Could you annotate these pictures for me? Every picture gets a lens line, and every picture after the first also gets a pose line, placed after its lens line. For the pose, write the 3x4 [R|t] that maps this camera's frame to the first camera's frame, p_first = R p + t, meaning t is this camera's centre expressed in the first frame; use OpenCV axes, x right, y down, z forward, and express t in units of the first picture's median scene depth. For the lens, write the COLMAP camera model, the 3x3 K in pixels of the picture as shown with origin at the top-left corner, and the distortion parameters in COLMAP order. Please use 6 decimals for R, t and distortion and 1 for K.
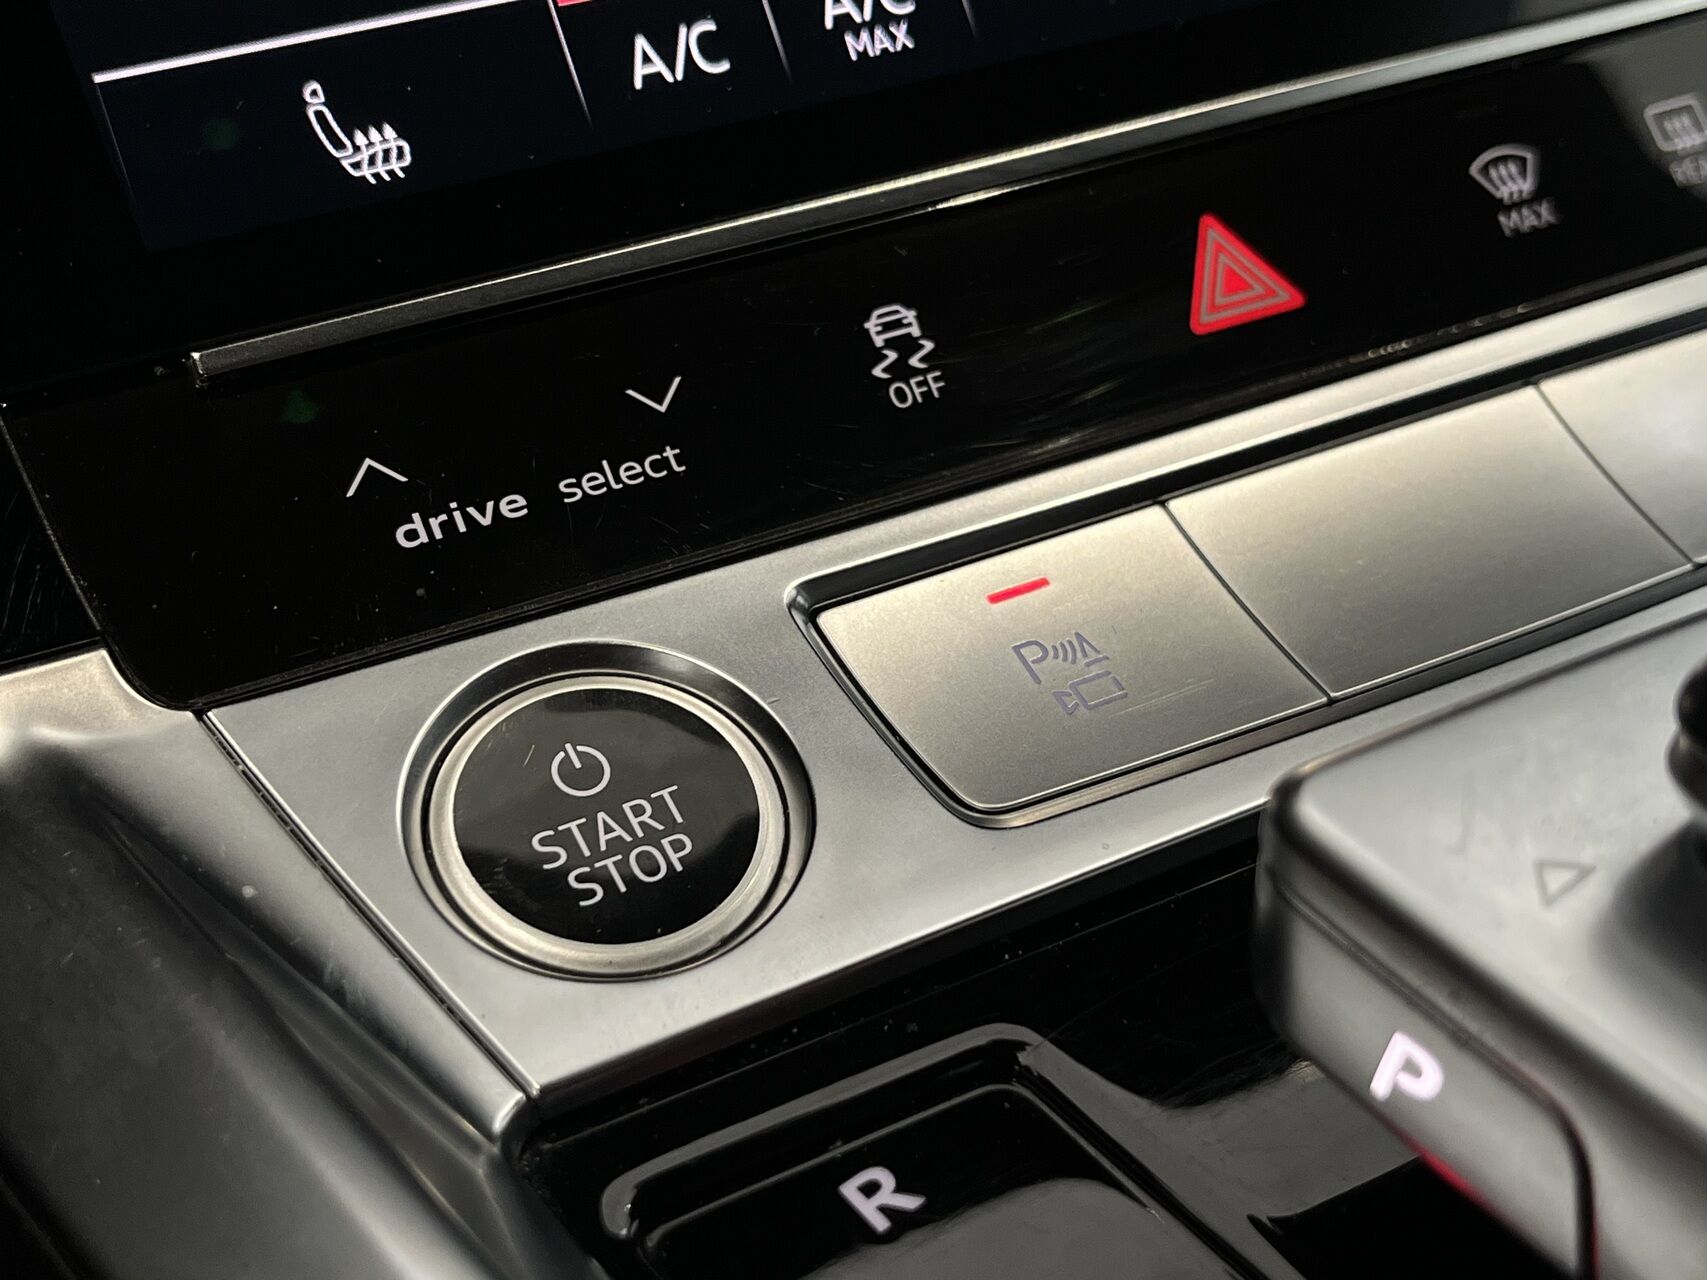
lens RADIAL K [[2239.6, 0, 842.0], [0, 2239.6, 648.6], [0, 0, 1]] dist [0.122562, -0.382198]
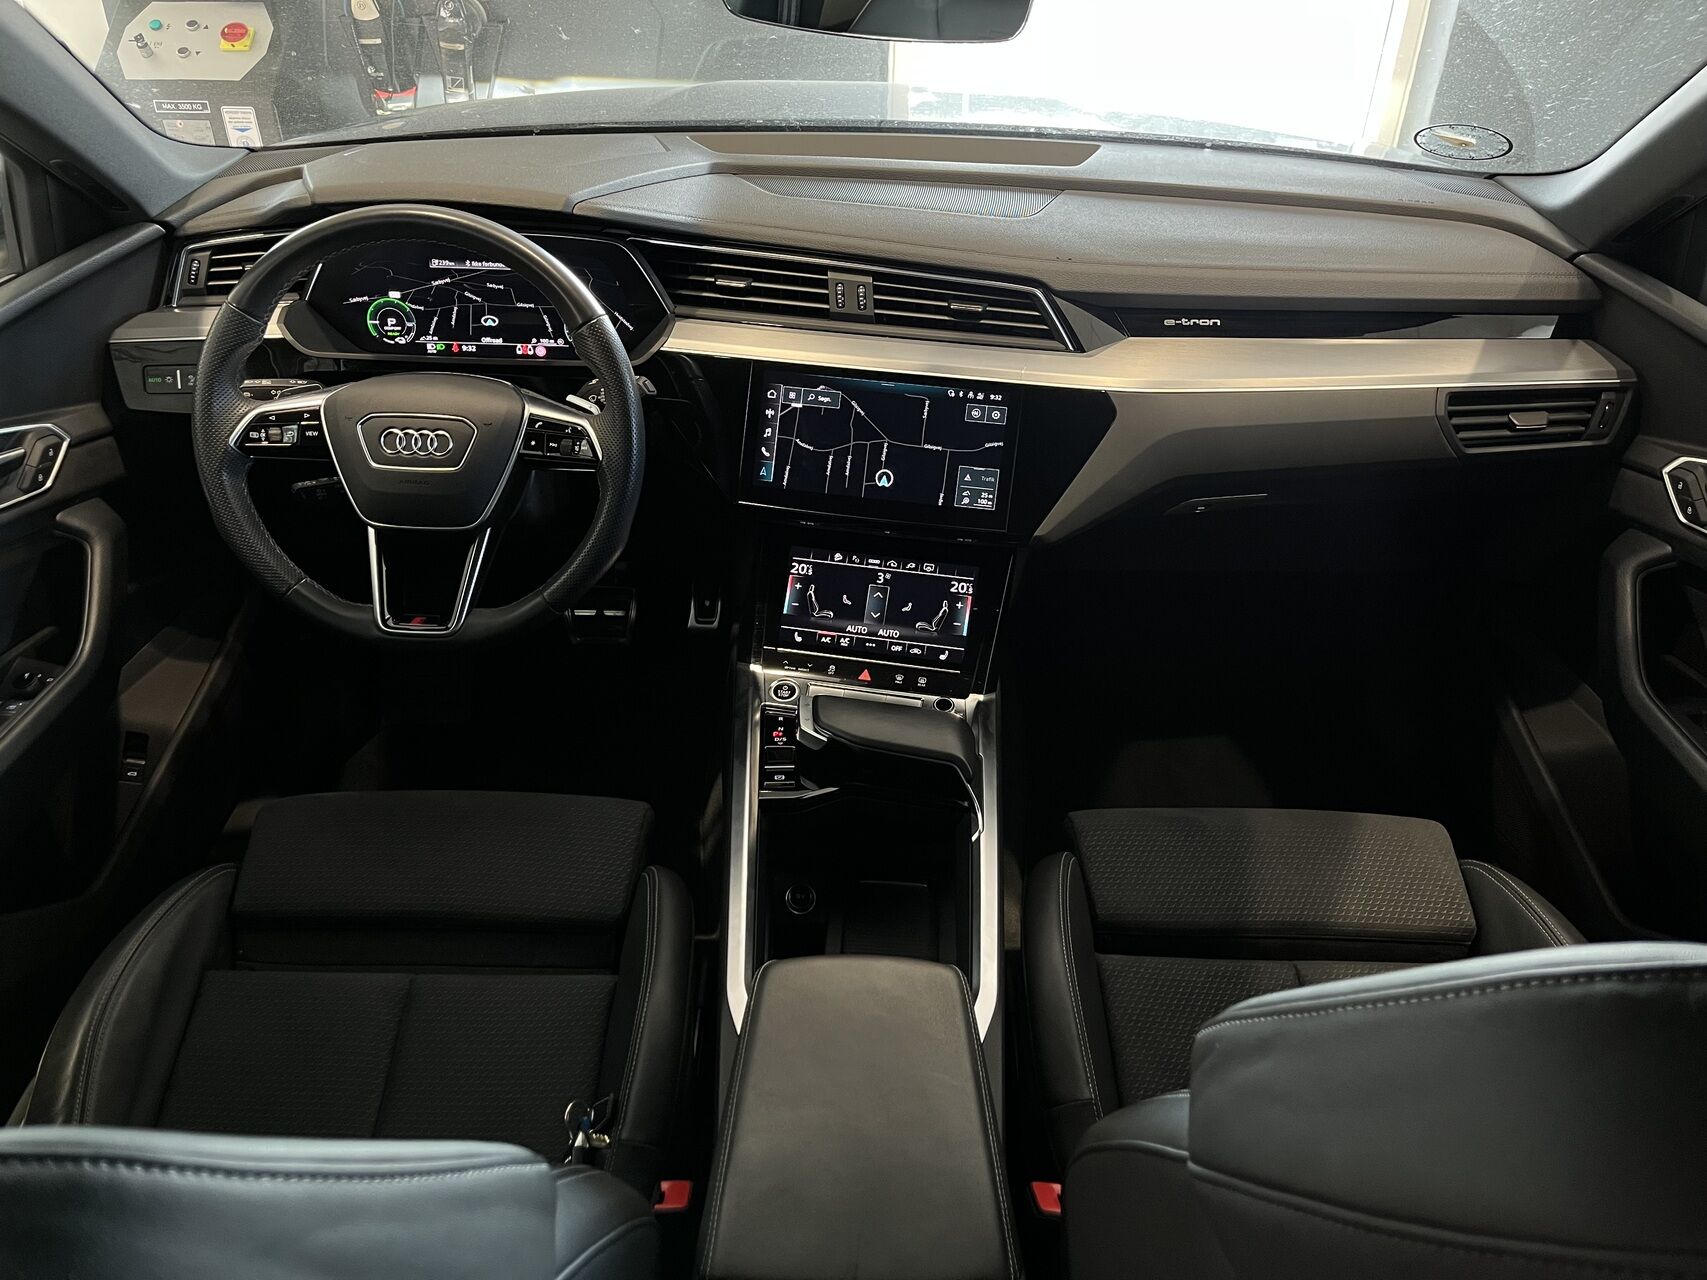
lens RADIAL K [[1292.8, 0, 854.9], [0, 1292.8, 667.9], [0, 0, 1]] dist [0.065650, -0.073553]
pose [[0.781003, 0.348040, -0.518558, 3.745037], [-0.412624, 0.910845, -0.010125, -0.130762], [0.468802, 0.221877, 0.854983, -4.851463]]
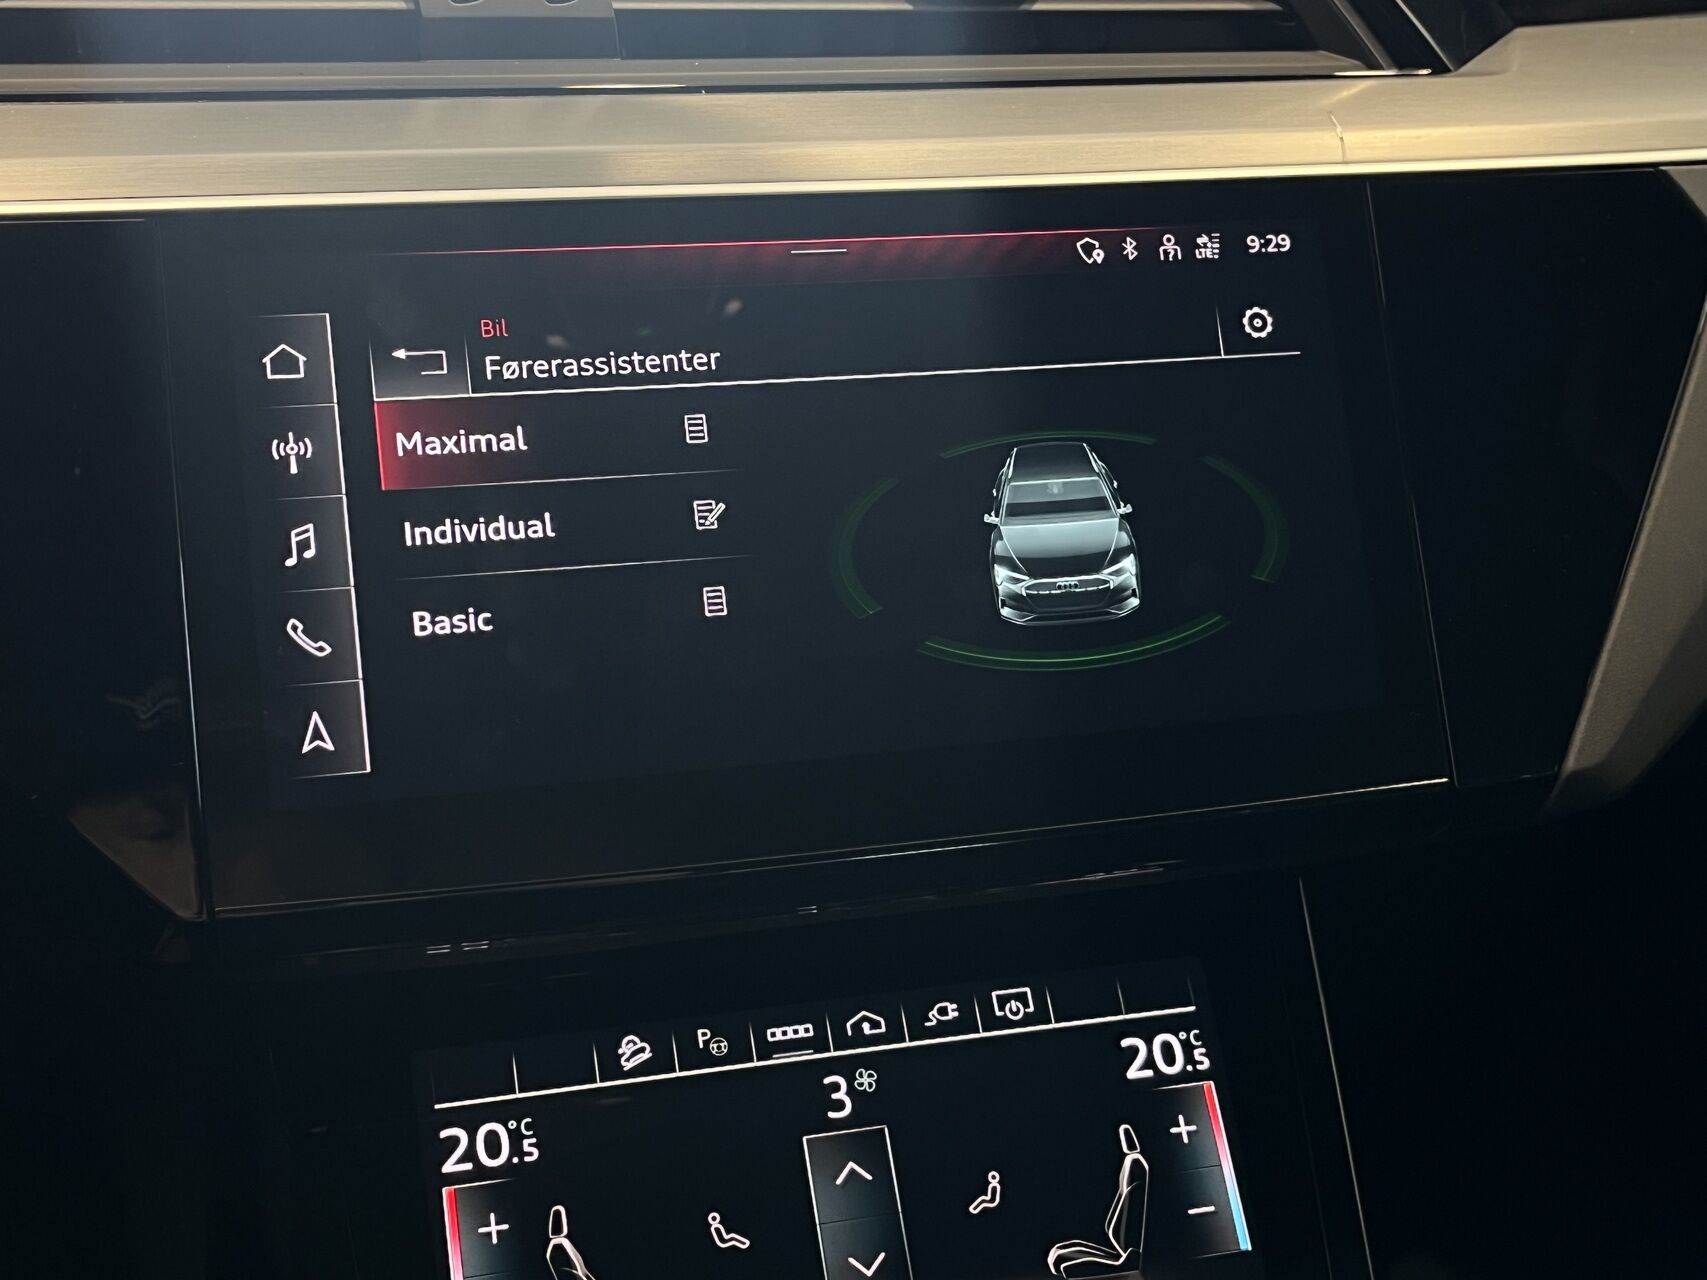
lens RADIAL K [[2228.3, 0, 866.6], [0, 2228.3, 644.9], [0, 0, 1]] dist [0.104265, -0.346826]
pose [[0.977013, 0.086324, -0.194919, 0.558856], [-0.143325, 0.942840, -0.300851, -0.399379], [0.157806, 0.321872, 0.933539, -1.686738]]
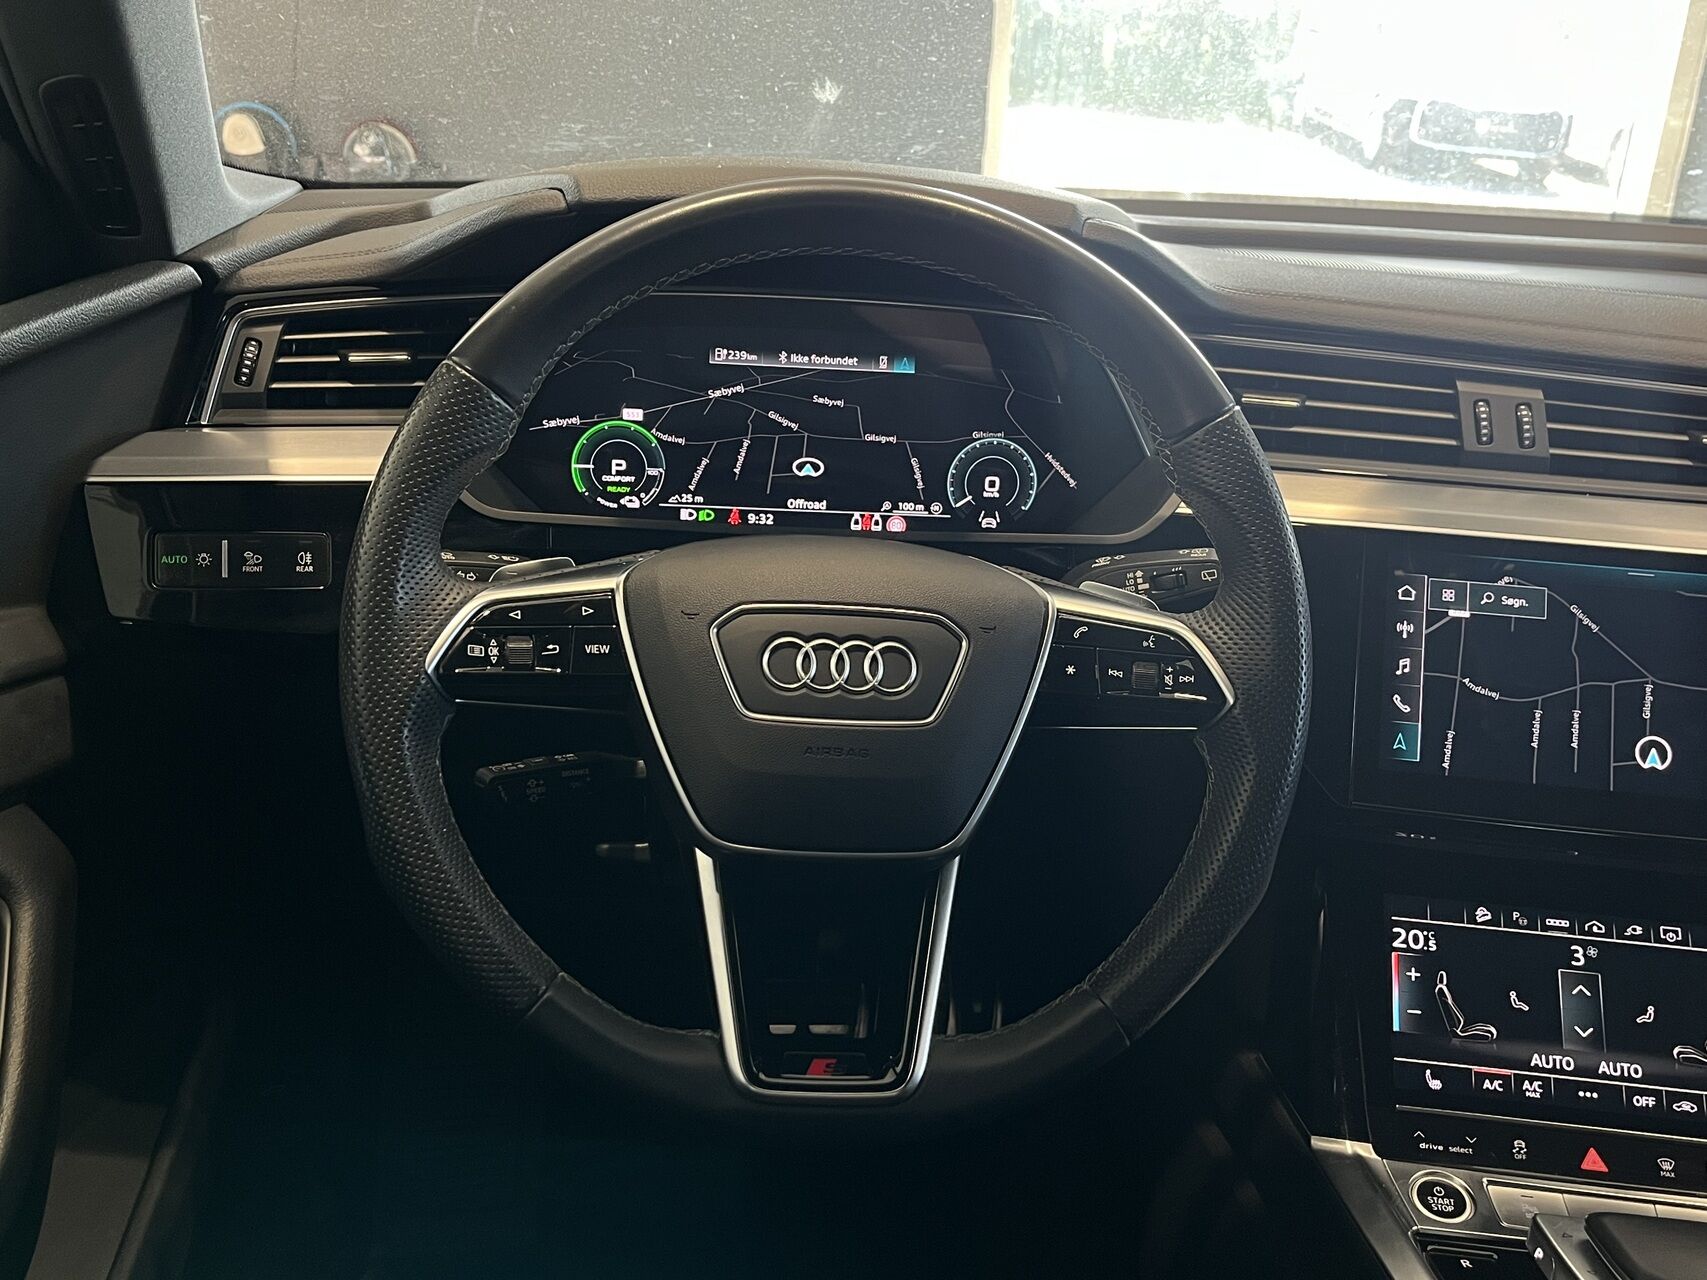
lens RADIAL K [[1712.8, 0, 874.3], [0, 1712.8, 665.4], [0, 0, 1]] dist [0.032780, -0.000907]
pose [[0.836499, 0.216705, -0.503297, 0.612207], [-0.389487, 0.881202, -0.267923, 0.610094], [0.385446, 0.420145, 0.821529, -3.822534]]
